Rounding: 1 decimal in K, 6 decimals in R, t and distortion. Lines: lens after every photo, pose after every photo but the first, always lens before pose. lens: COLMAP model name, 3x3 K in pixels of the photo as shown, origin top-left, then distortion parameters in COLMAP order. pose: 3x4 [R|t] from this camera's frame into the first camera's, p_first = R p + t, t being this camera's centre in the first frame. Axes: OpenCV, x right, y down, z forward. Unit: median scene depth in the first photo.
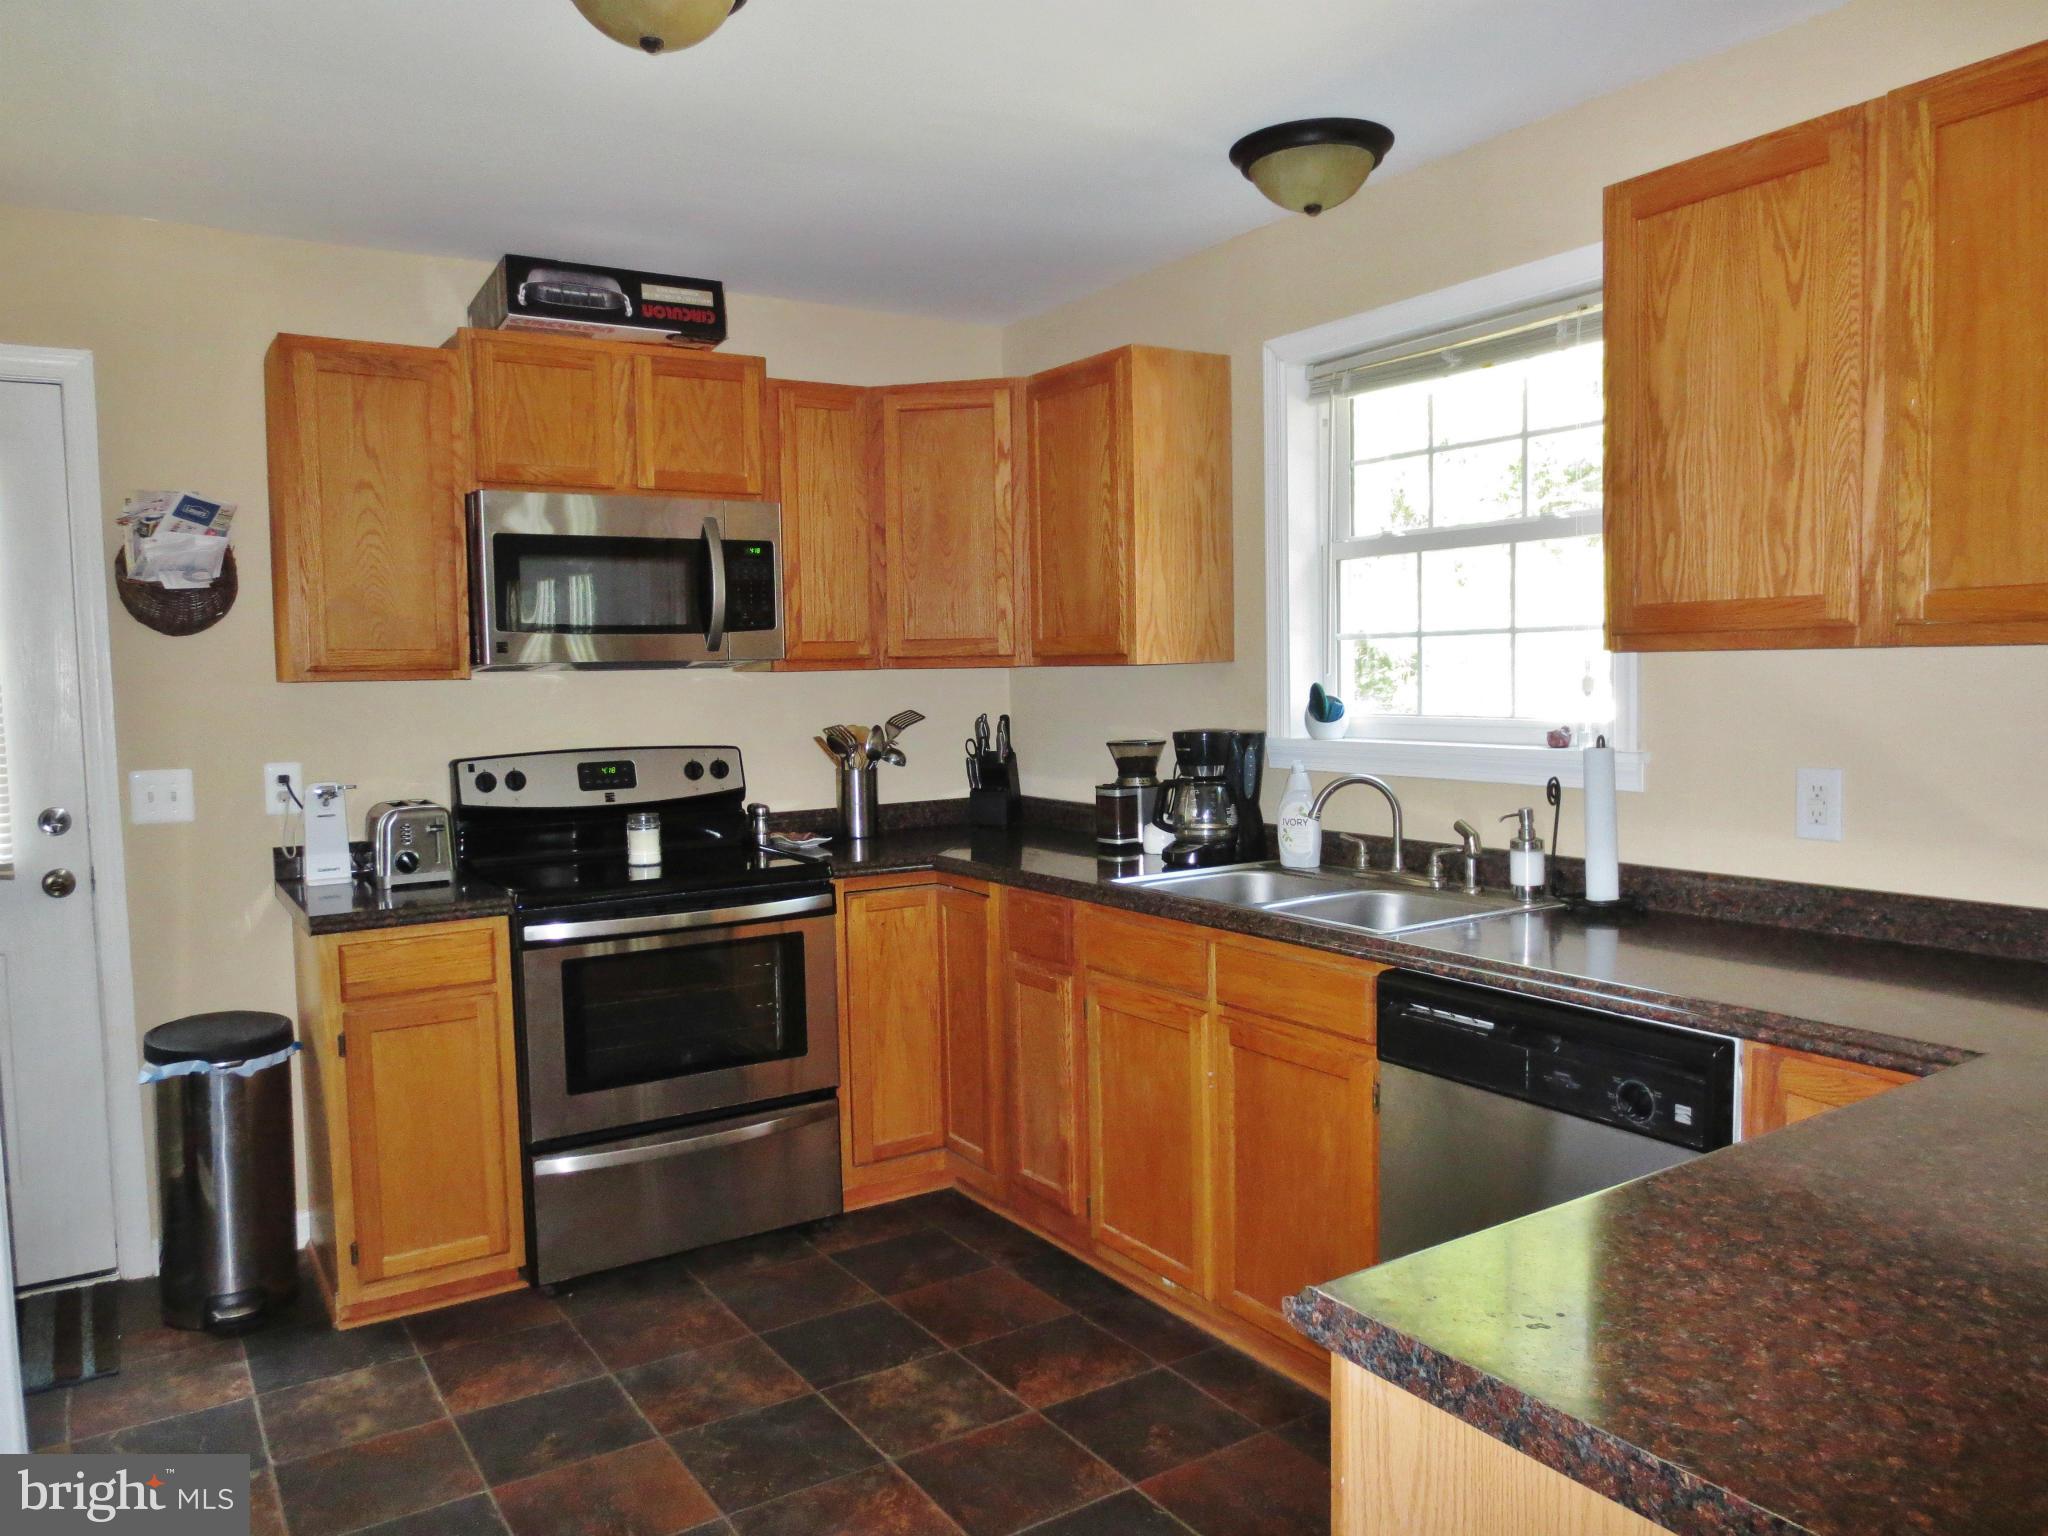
lens RADIAL K [[1455.2, 0, 1024.9], [0, 1455.2, 764.6], [0, 0, 1]] dist [-0.027459, 0.011707]
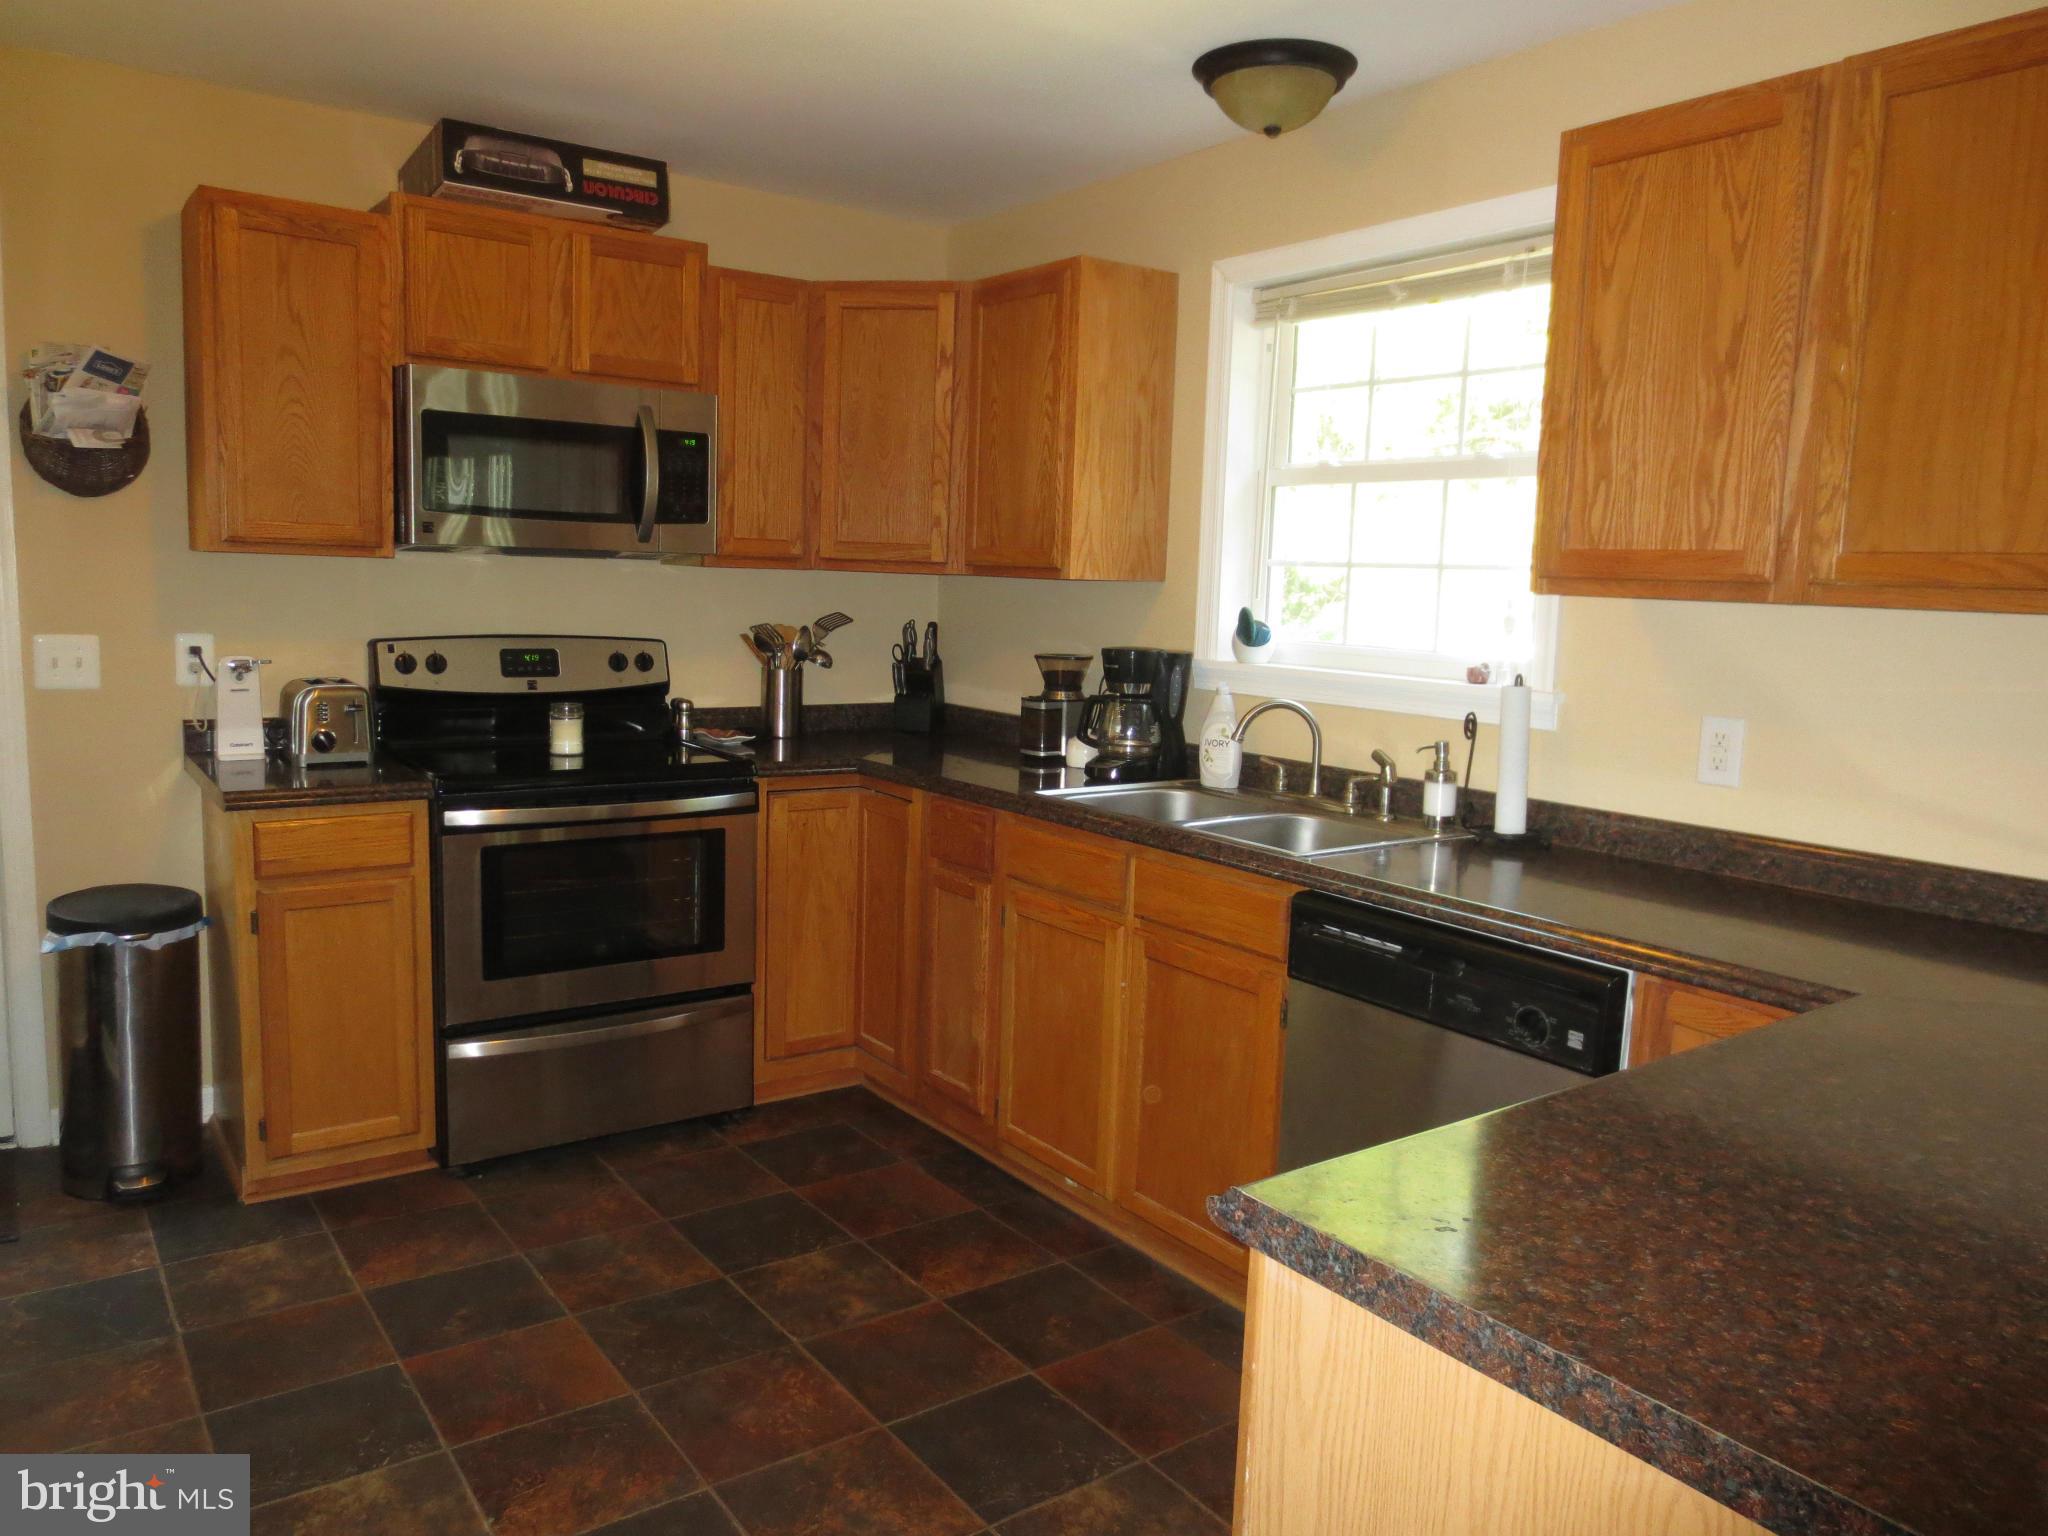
lens RADIAL K [[1455.2, 0, 1018.2], [0, 1455.2, 763.2], [0, 0, 1]] dist [-0.027459, 0.011707]
pose [[0.997175, 0.047009, 0.058579, -0.011994], [-0.050569, 0.996865, 0.060848, -0.001494], [-0.055535, -0.063638, 0.996427, -0.008949]]
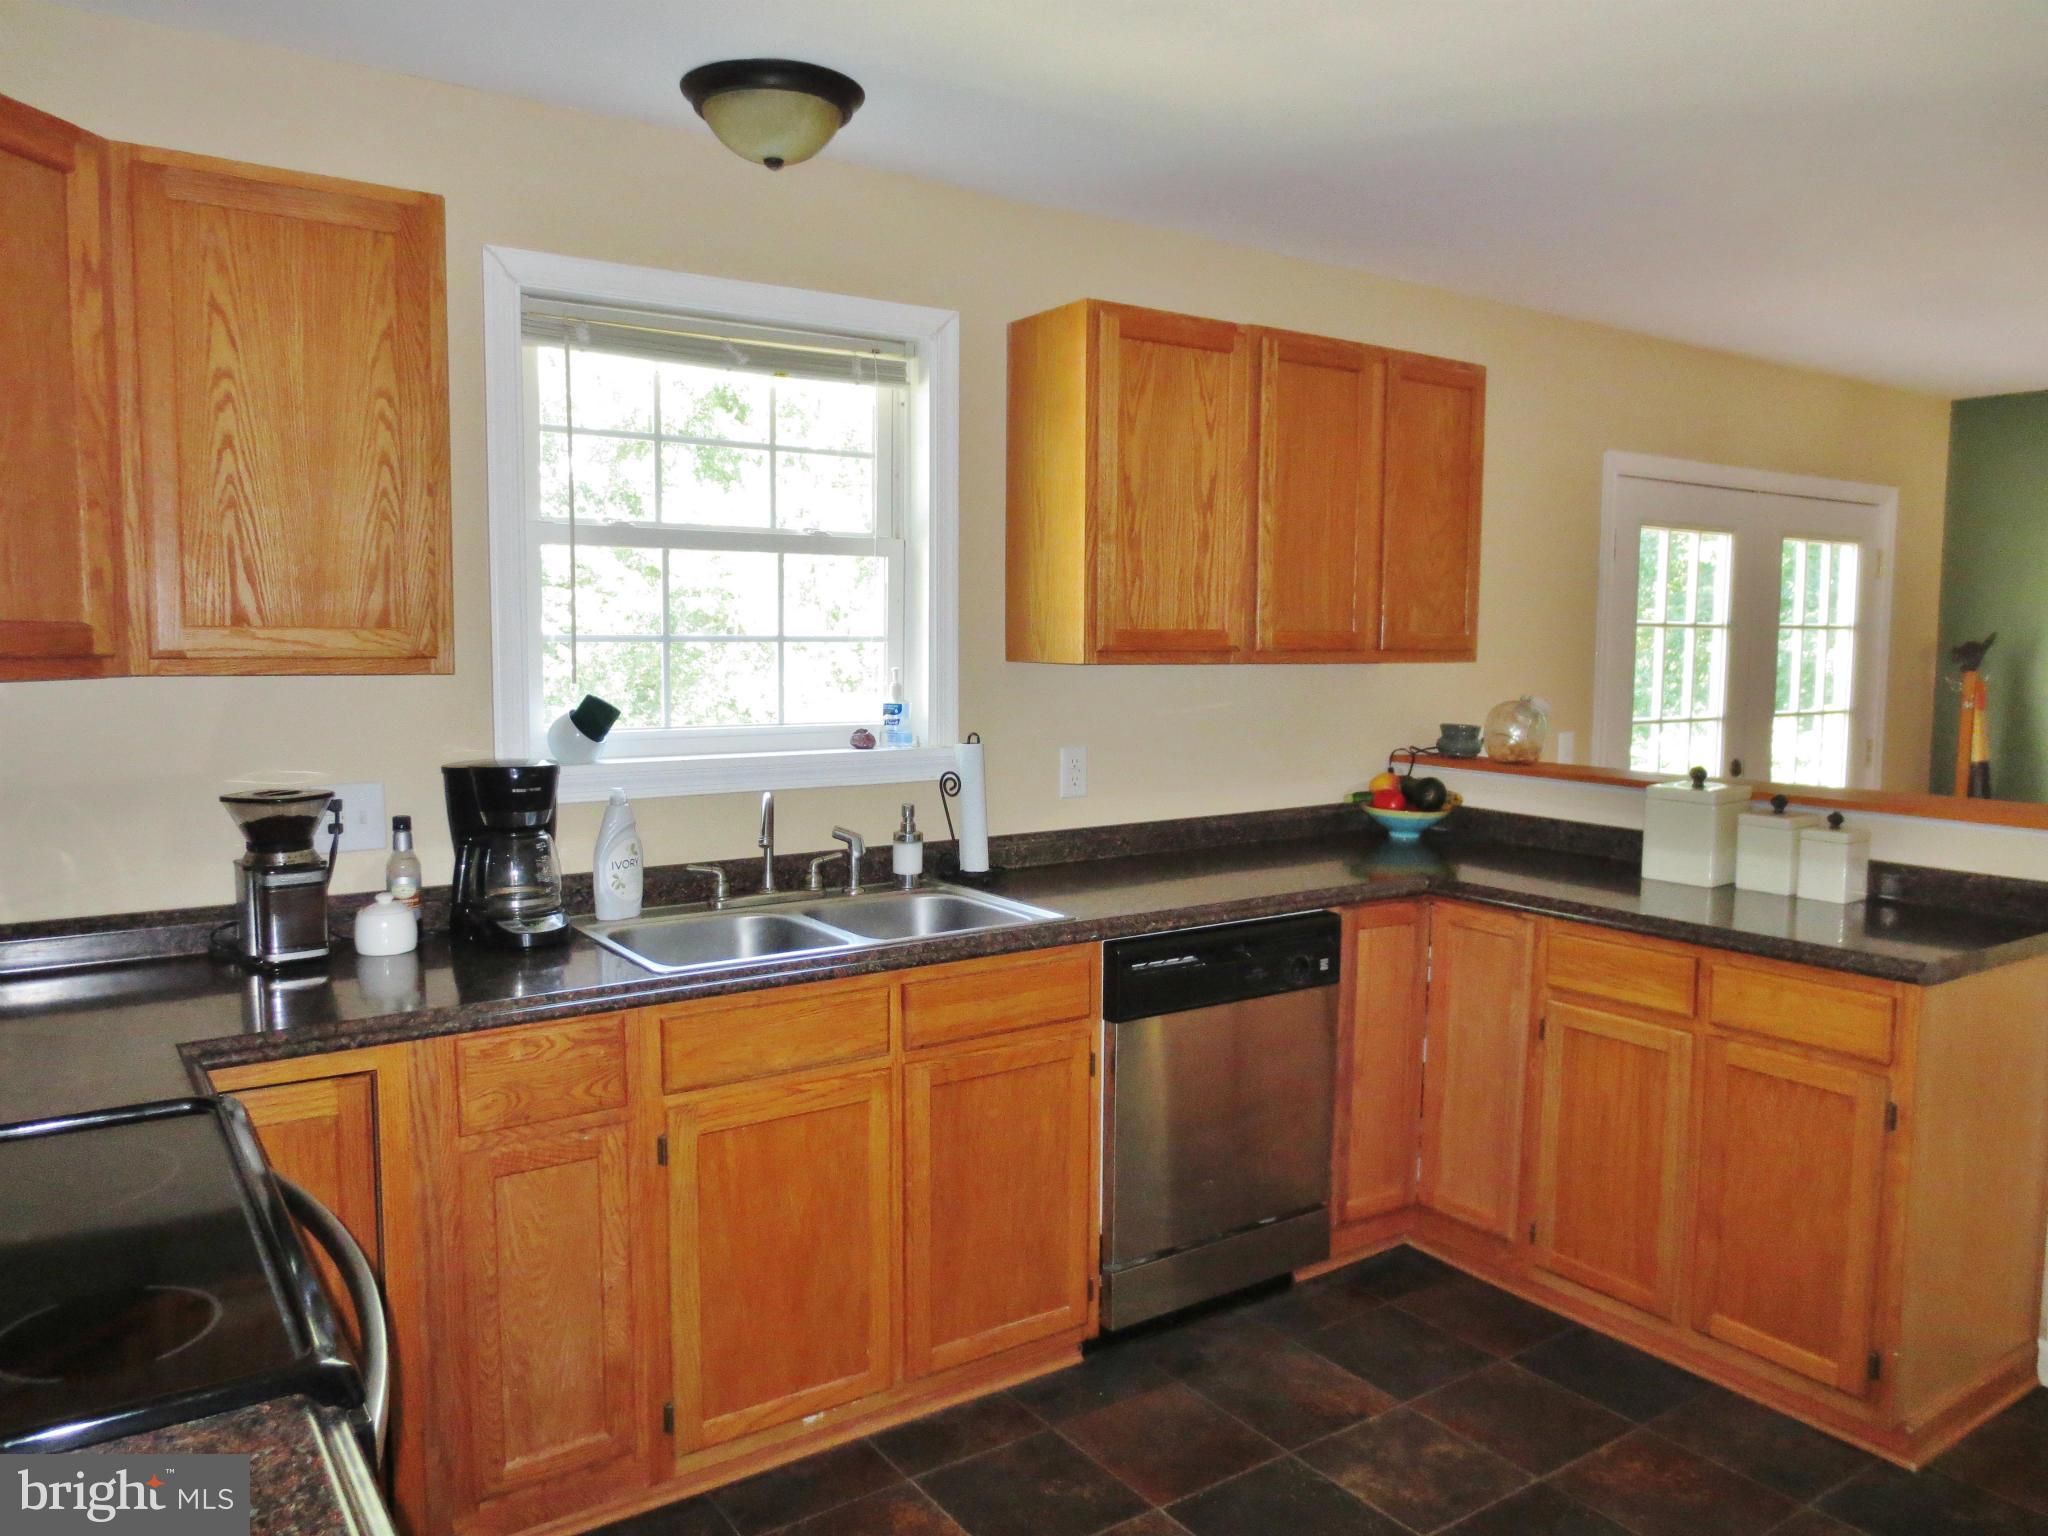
lens RADIAL K [[1455.2, 0, 1023.0], [0, 1455.2, 770.3], [0, 0, 1]] dist [-0.027459, 0.011707]
pose [[-0.028792, -0.070142, 0.997121, -0.642463], [0.062413, 0.995462, 0.071827, -0.058785], [-0.997635, 0.064301, -0.024284, 0.799433]]
